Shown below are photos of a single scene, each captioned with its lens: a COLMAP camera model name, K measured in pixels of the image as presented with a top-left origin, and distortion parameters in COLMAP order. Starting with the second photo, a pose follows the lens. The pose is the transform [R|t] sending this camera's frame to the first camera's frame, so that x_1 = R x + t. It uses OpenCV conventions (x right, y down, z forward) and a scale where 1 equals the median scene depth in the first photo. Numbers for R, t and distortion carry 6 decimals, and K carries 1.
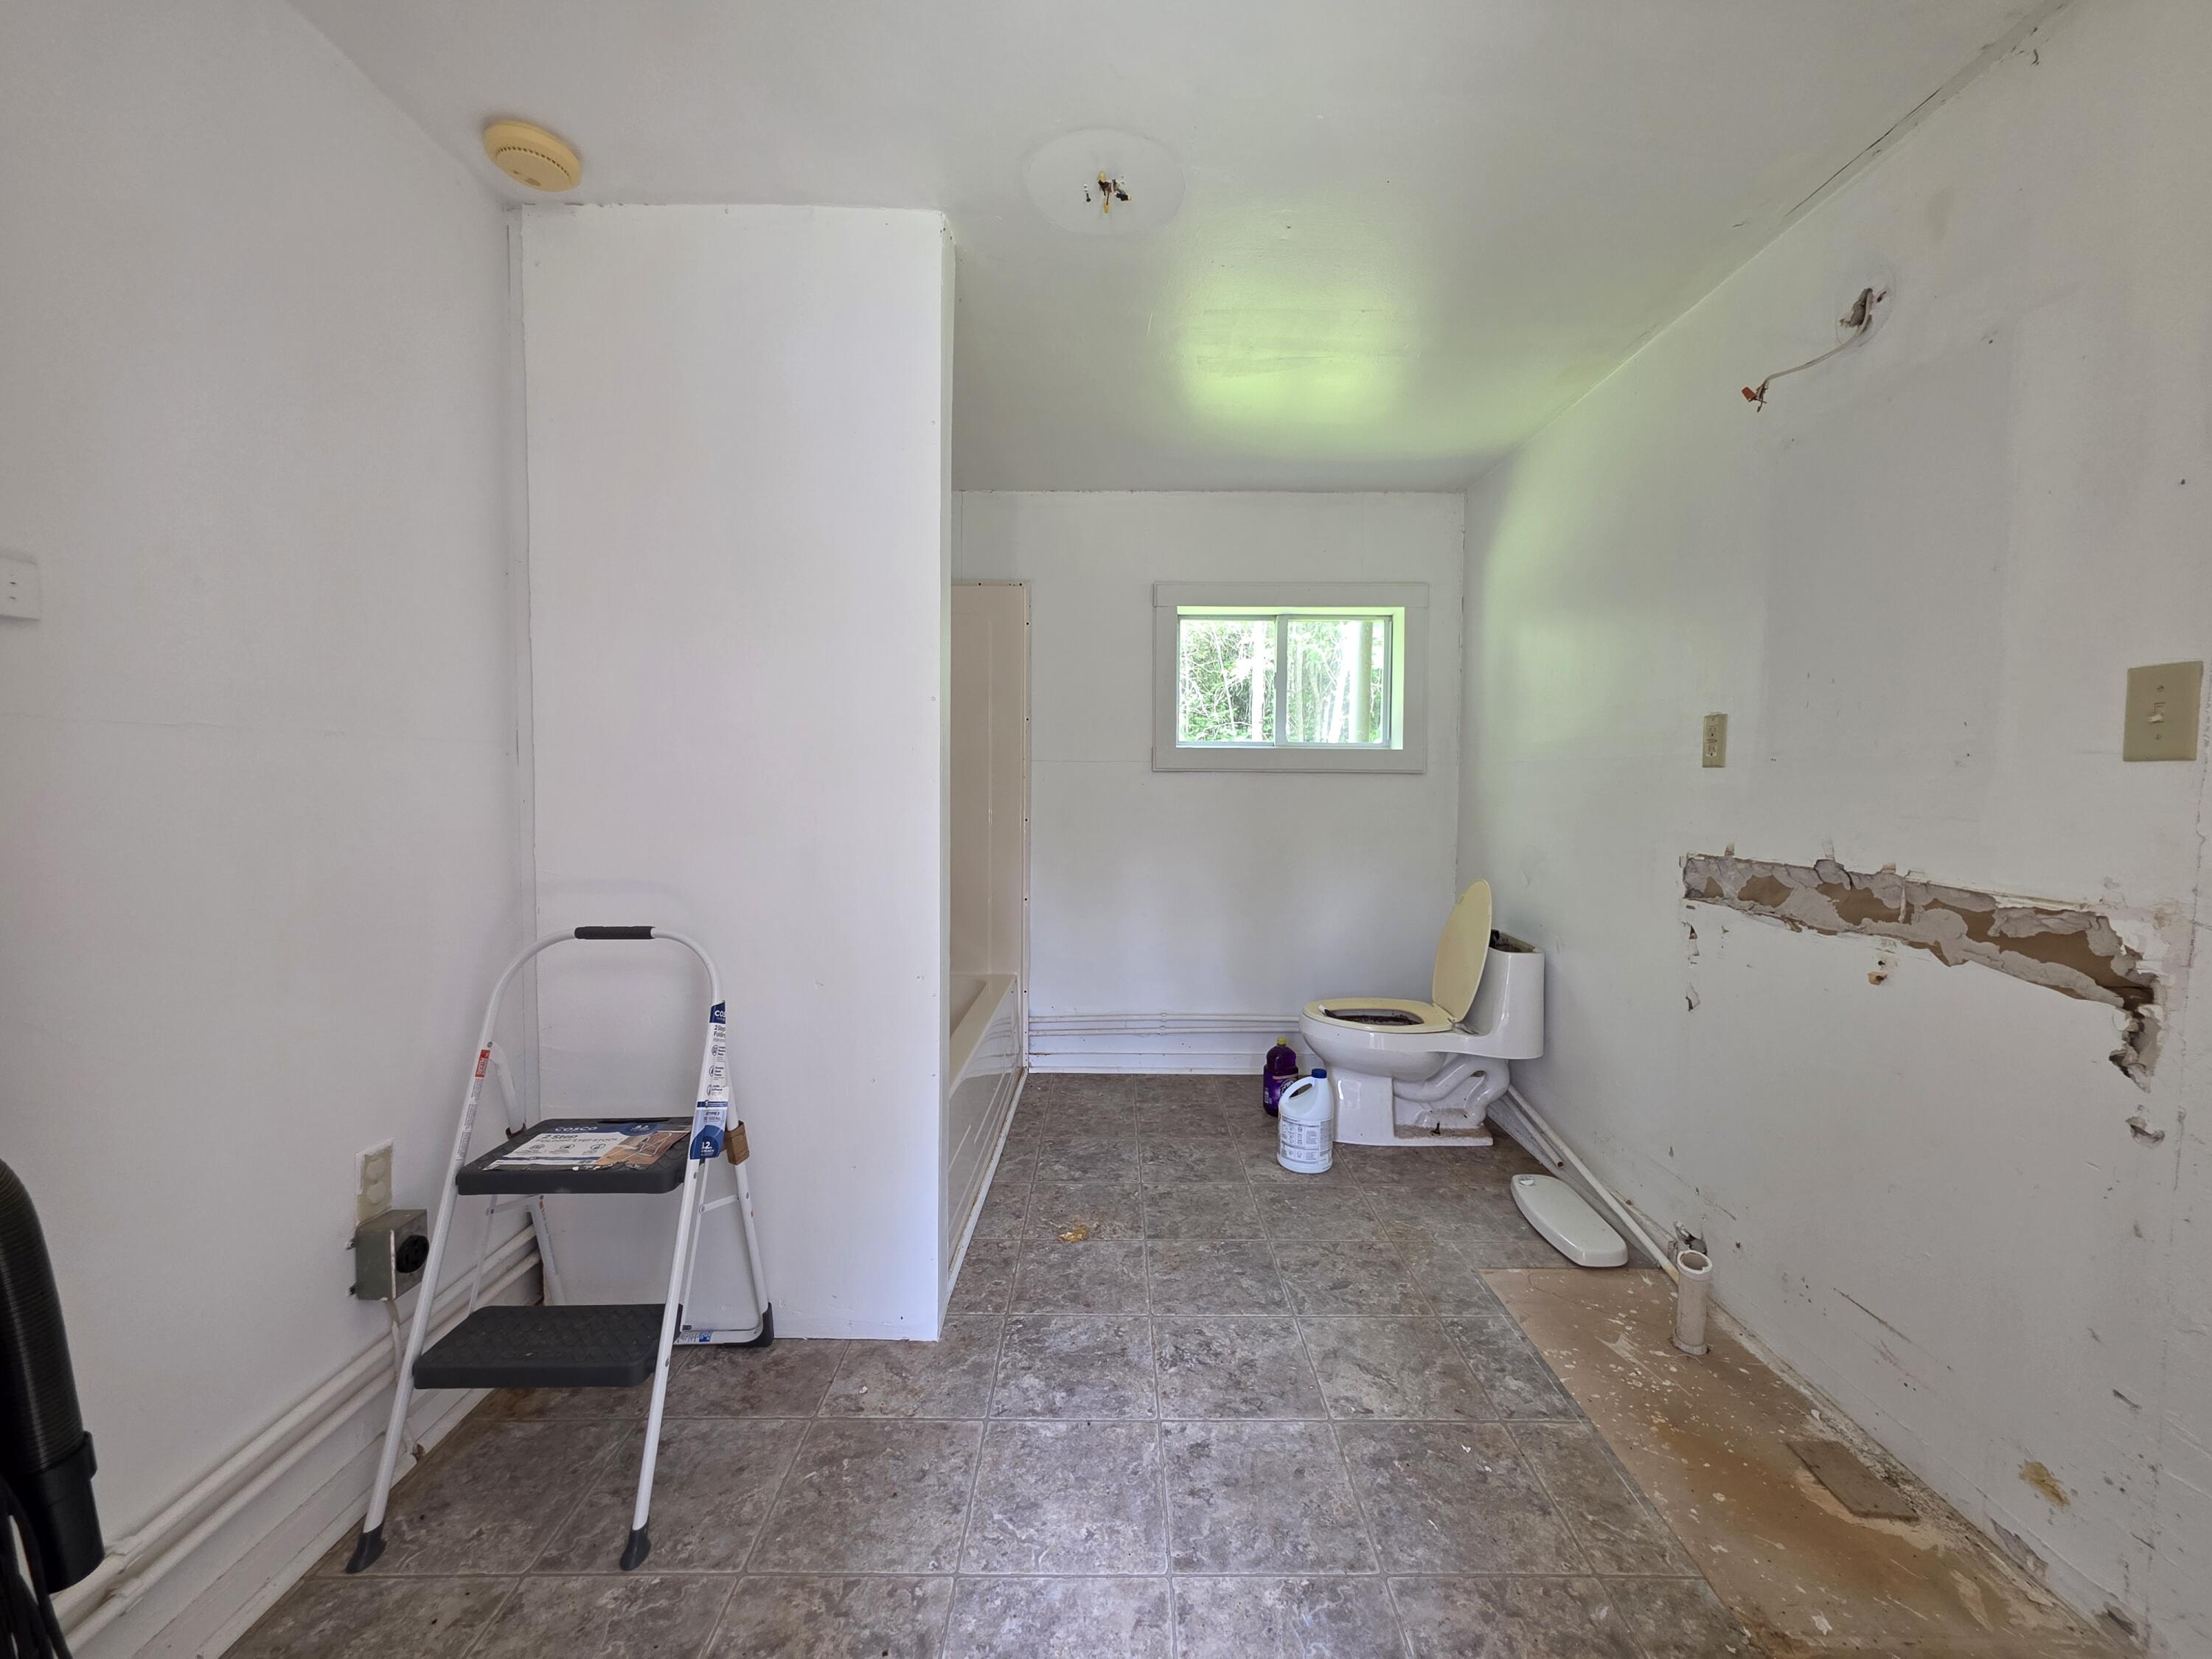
lens RADIAL K [[885.6, 0, 1113.9], [0, 885.6, 820.6], [0, 0, 1]] dist [0.000442, -0.000200]
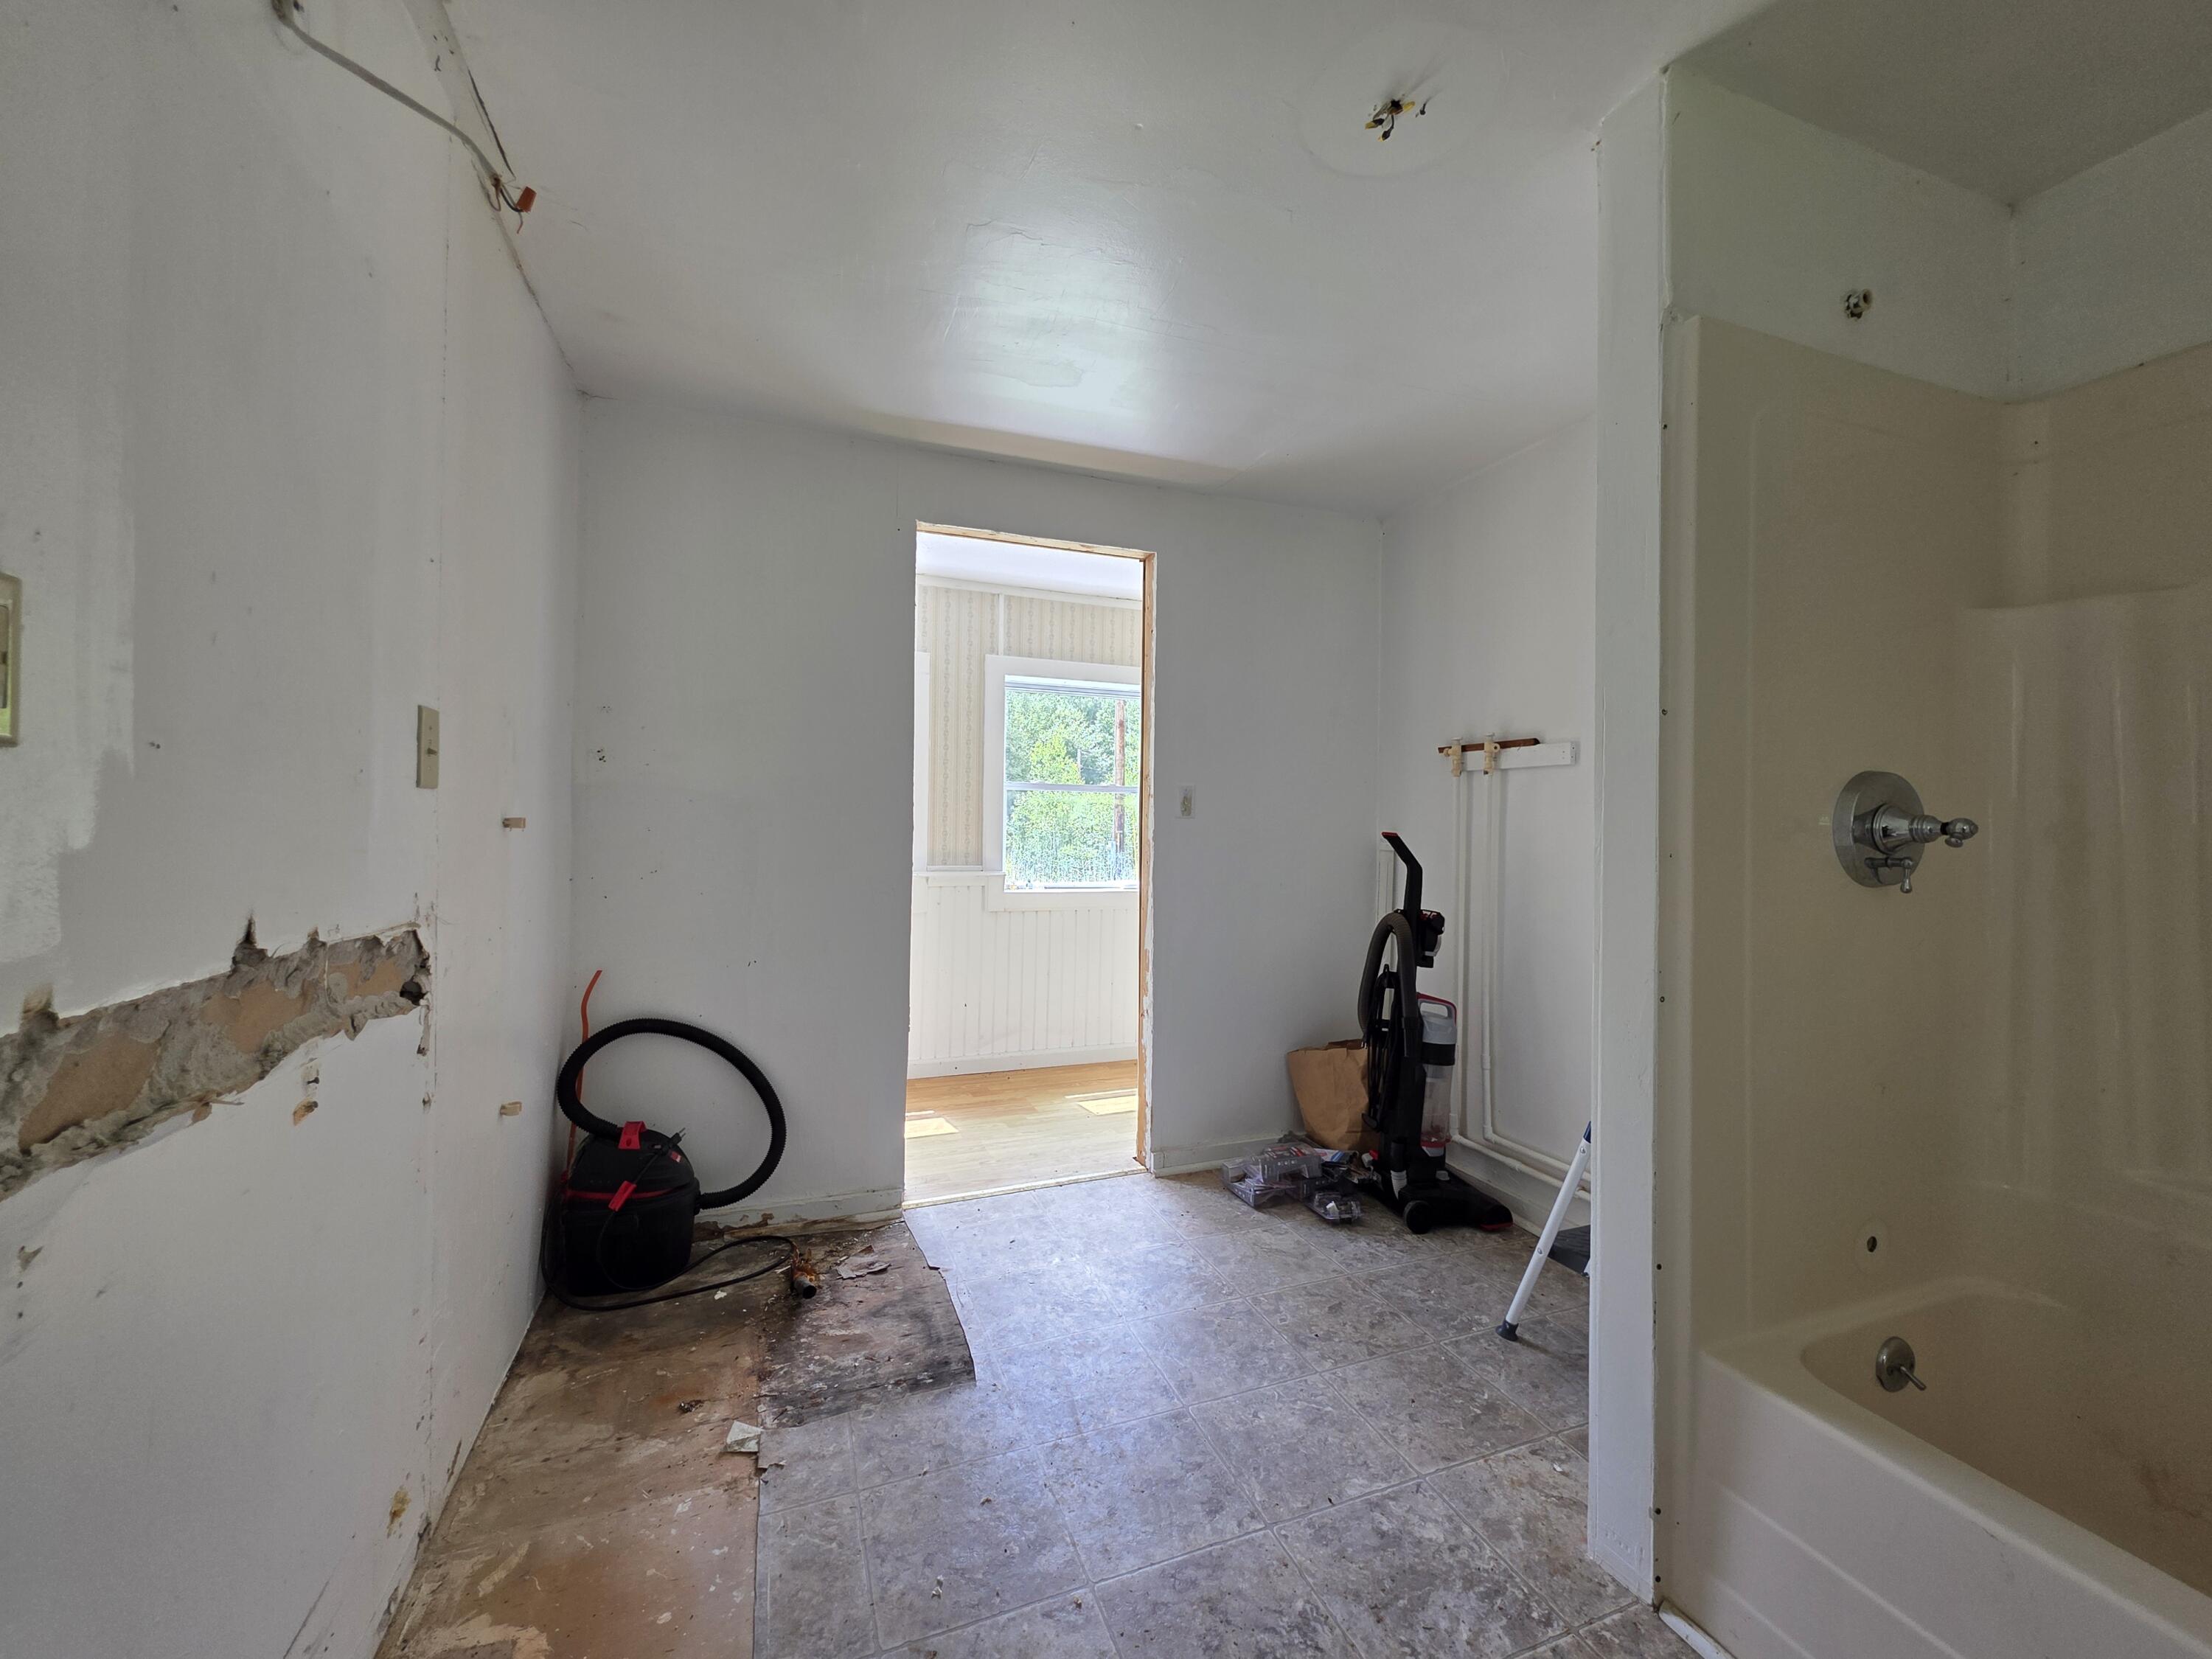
lens RADIAL K [[885.6, 0, 1113.9], [0, 885.6, 820.6], [0, 0, 1]] dist [0.000442, -0.000200]
pose [[-0.932226, -0.017798, -0.361439, 0.563874], [-0.032053, 0.998925, 0.033483, -0.072132], [0.360454, 0.042799, -0.931795, 1.837304]]
